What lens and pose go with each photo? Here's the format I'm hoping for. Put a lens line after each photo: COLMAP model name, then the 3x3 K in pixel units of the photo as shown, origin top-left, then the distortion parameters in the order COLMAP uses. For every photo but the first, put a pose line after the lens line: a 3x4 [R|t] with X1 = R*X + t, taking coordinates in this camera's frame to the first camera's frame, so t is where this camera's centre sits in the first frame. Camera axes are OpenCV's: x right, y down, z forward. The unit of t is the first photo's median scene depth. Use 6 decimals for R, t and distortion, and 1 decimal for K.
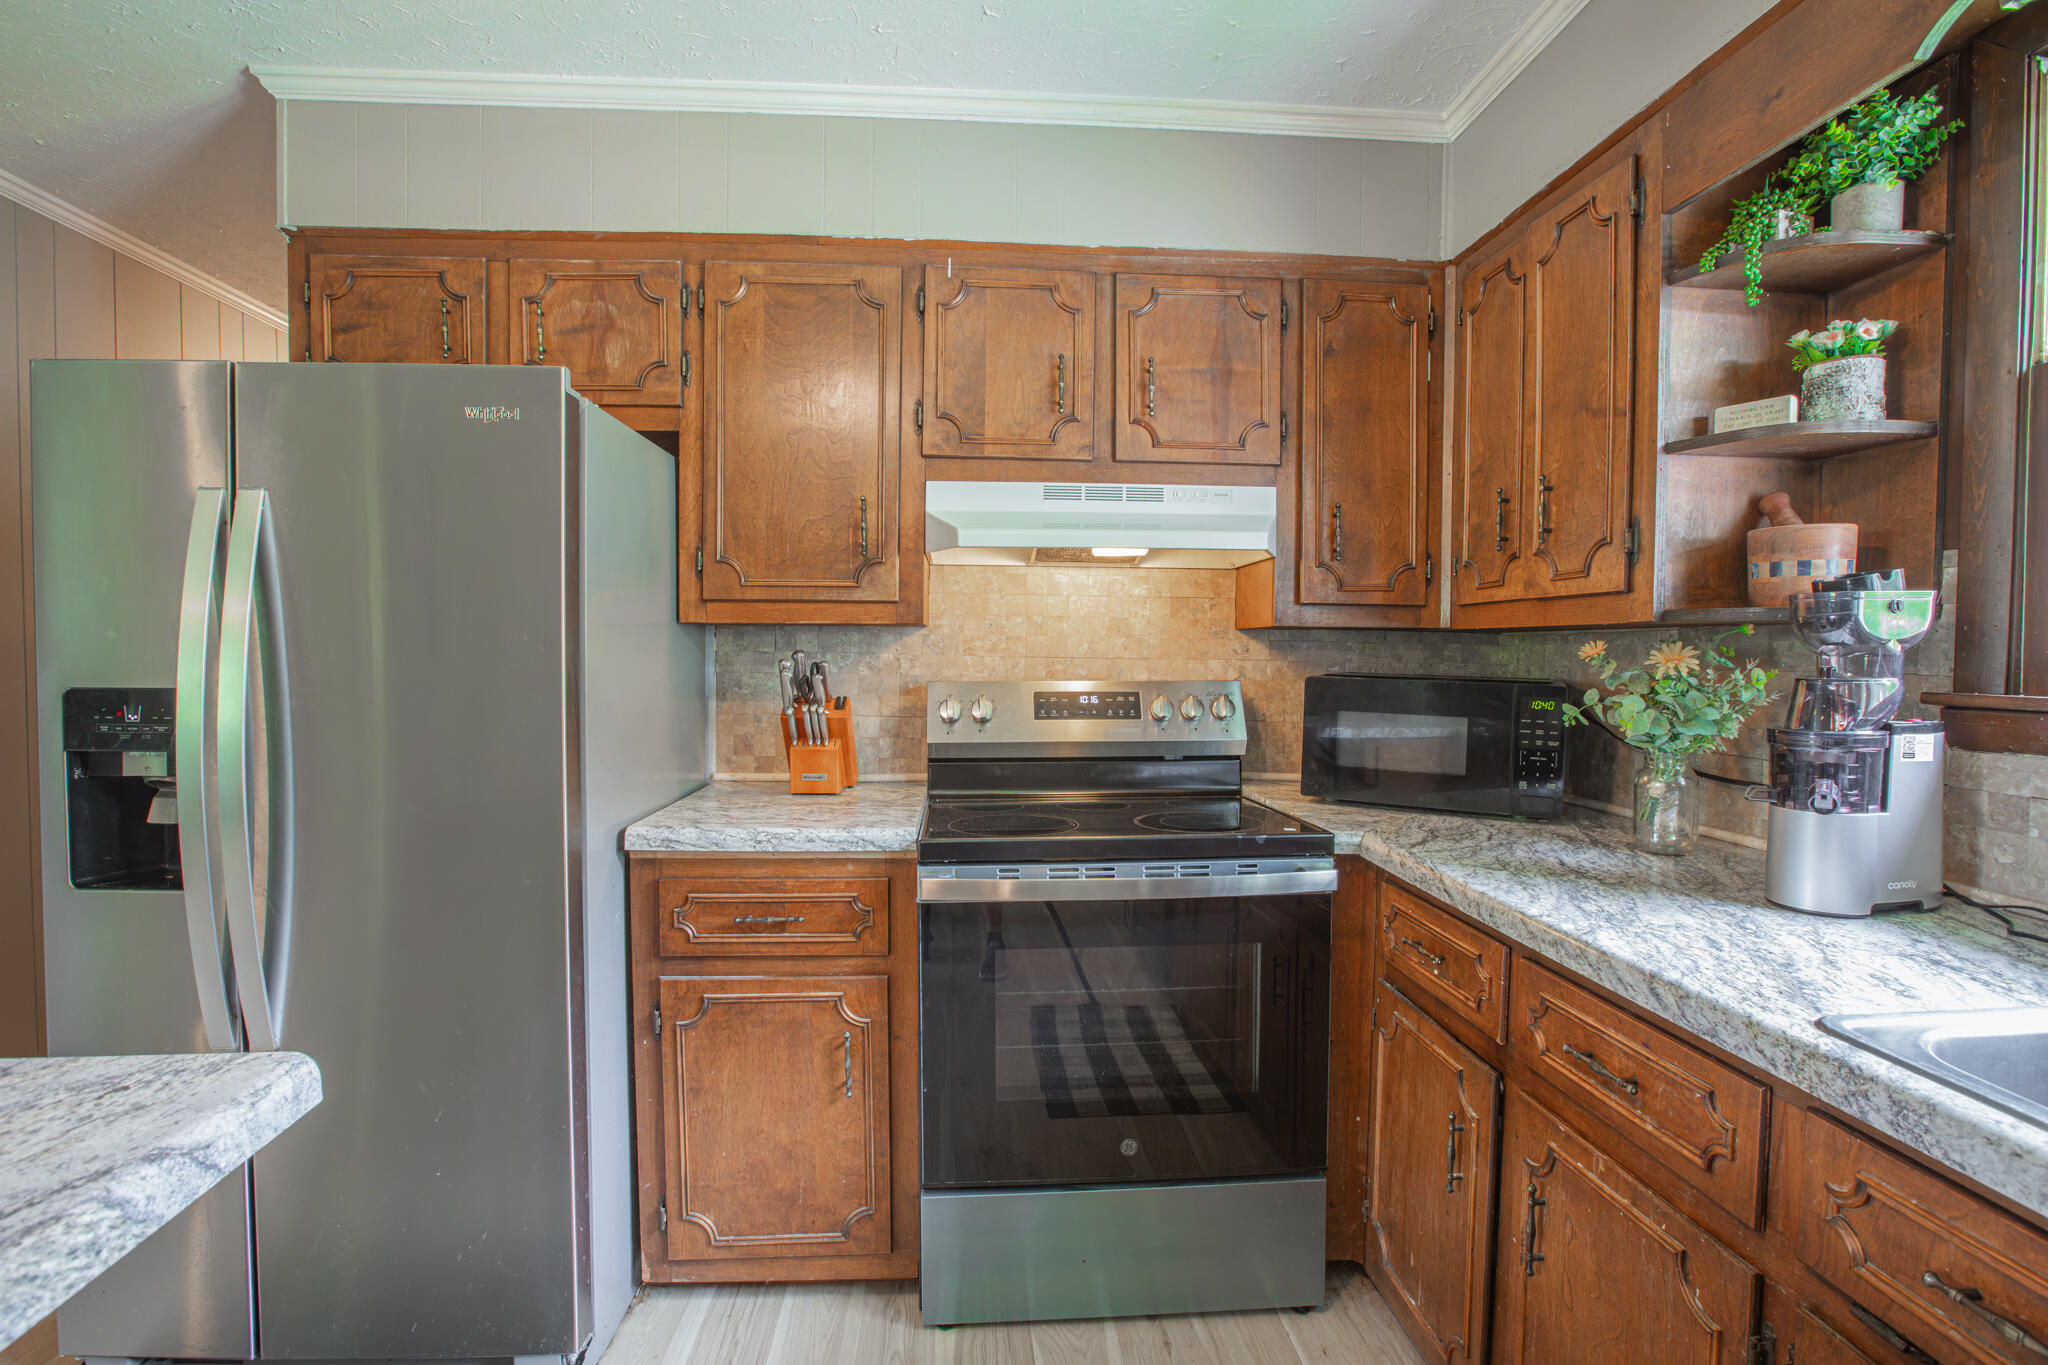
lens RADIAL K [[933.3, 0, 1024.0], [0, 933.3, 682.5], [0, 0, 1]] dist [-0.056185, 0.014560]
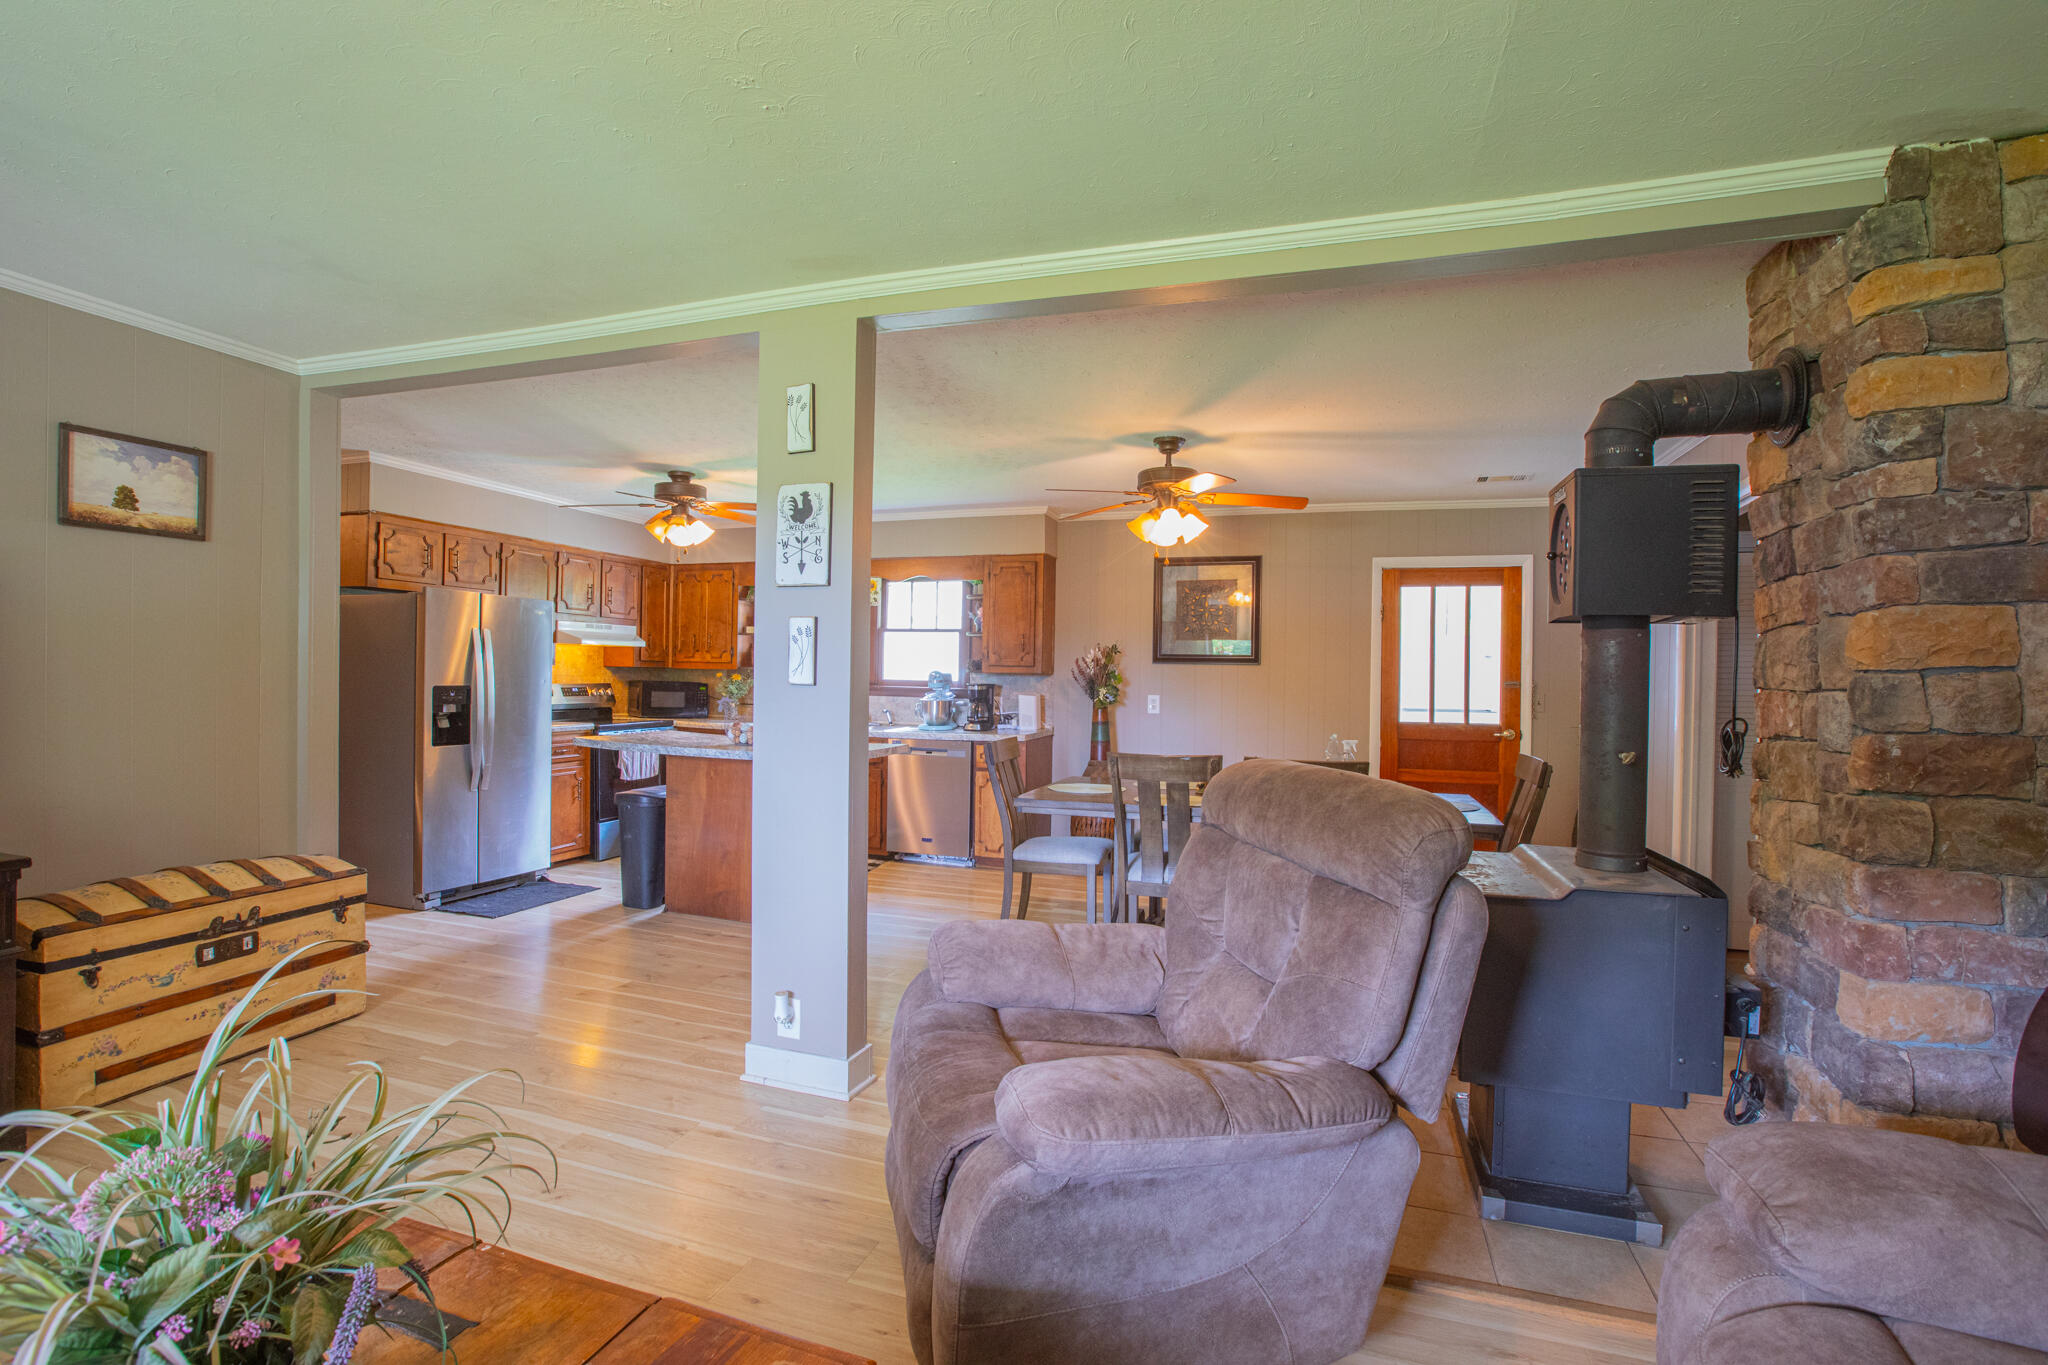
lens RADIAL K [[933.3, 0, 1024.0], [0, 933.3, 682.5], [0, 0, 1]] dist [-0.056185, 0.014560]
pose [[0.382088, -0.005089, 0.924112, -2.383389], [0.014415, 0.999896, -0.000454, 0.018942], [-0.924014, 0.013494, 0.382121, -1.653796]]
